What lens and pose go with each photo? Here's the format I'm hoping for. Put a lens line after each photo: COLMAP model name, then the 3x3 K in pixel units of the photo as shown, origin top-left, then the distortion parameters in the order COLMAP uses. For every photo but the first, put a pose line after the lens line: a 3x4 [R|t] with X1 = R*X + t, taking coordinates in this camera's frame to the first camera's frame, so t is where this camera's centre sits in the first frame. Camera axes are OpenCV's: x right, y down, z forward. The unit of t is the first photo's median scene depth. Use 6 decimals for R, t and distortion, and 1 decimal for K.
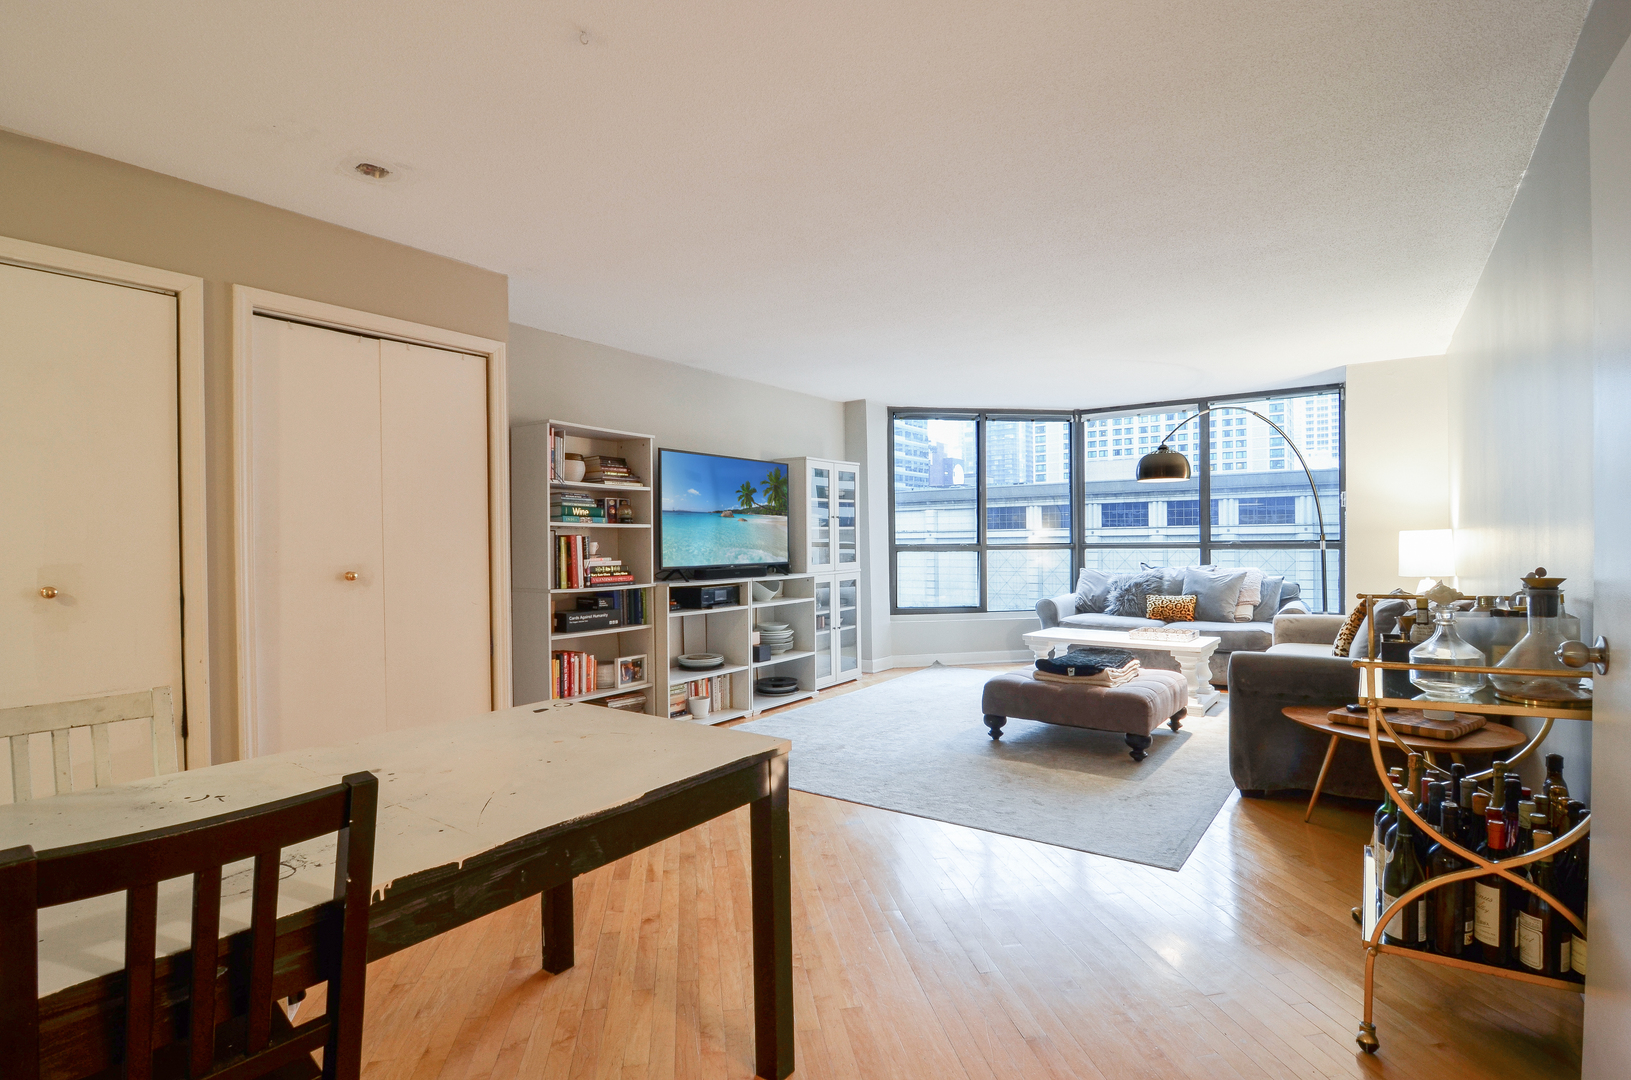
lens RADIAL K [[786.5, 0, 811.0], [0, 786.5, 543.4], [0, 0, 1]] dist [-0.009434, -0.007970]
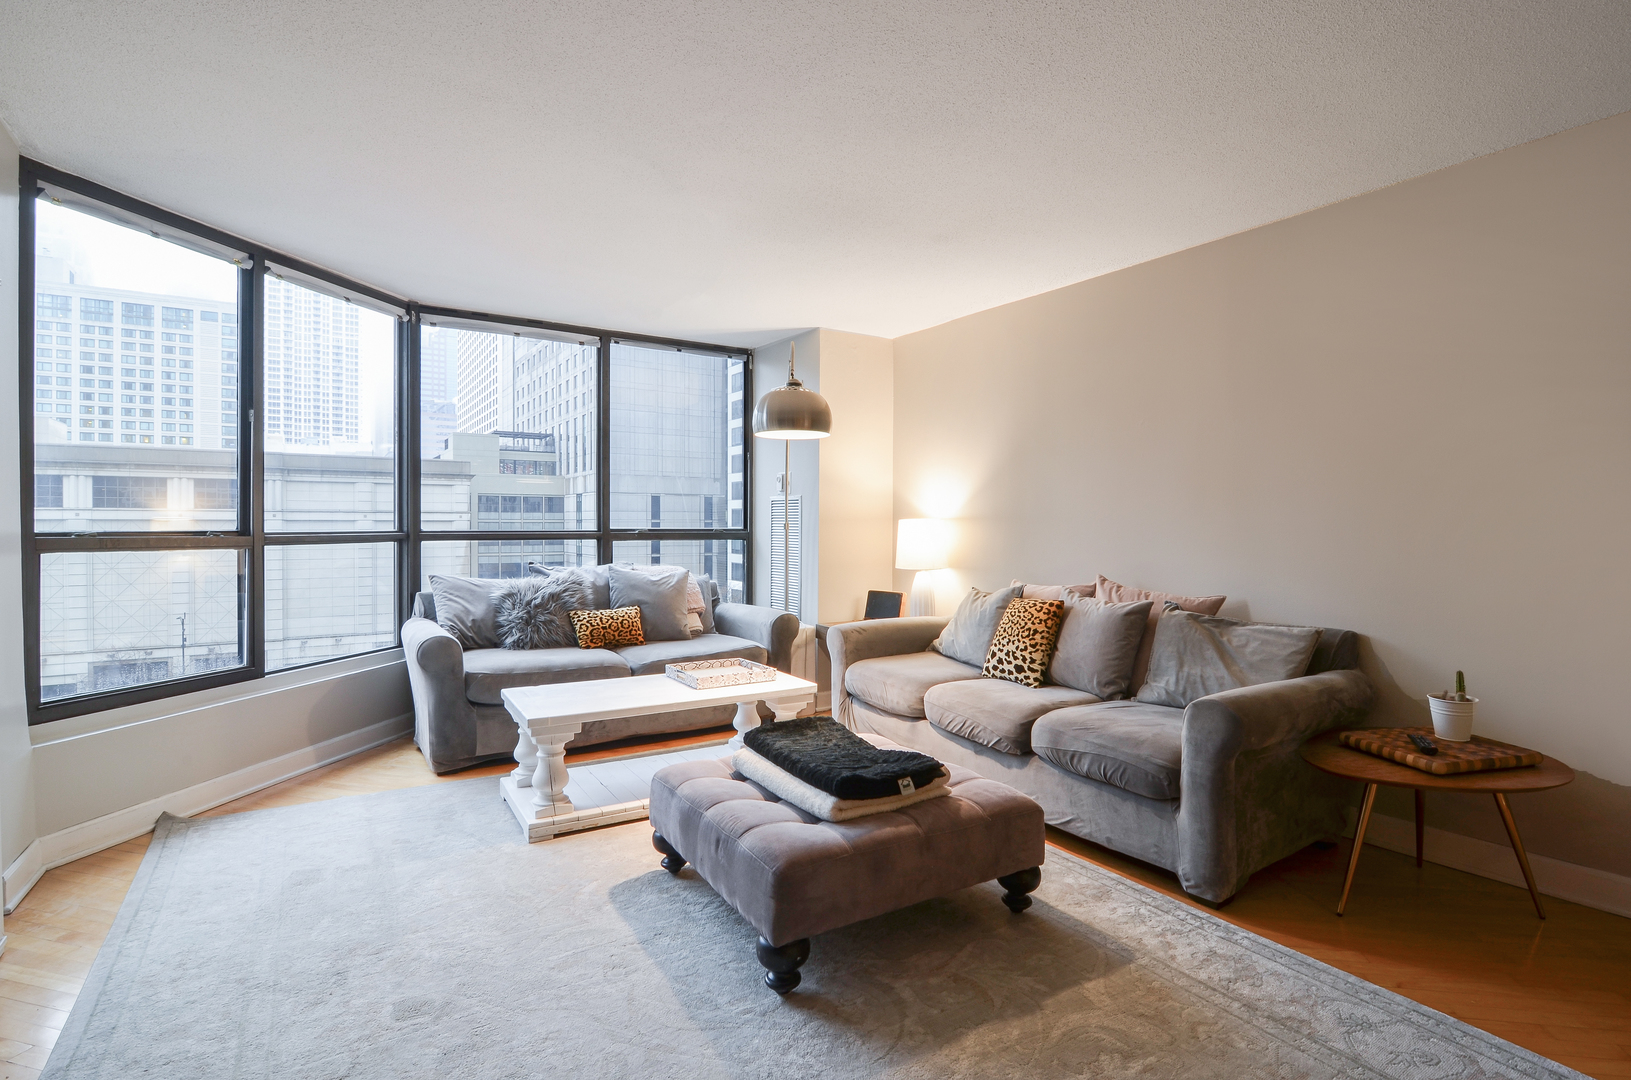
lens RADIAL K [[786.5, 0, 834.2], [0, 786.5, 525.3], [0, 0, 1]] dist [-0.009434, -0.007970]
pose [[0.351791, 0.010406, 0.936021, -0.137262], [-0.004029, 0.999946, -0.009602, -0.000560], [-0.936070, -0.000393, 0.351814, 0.726056]]
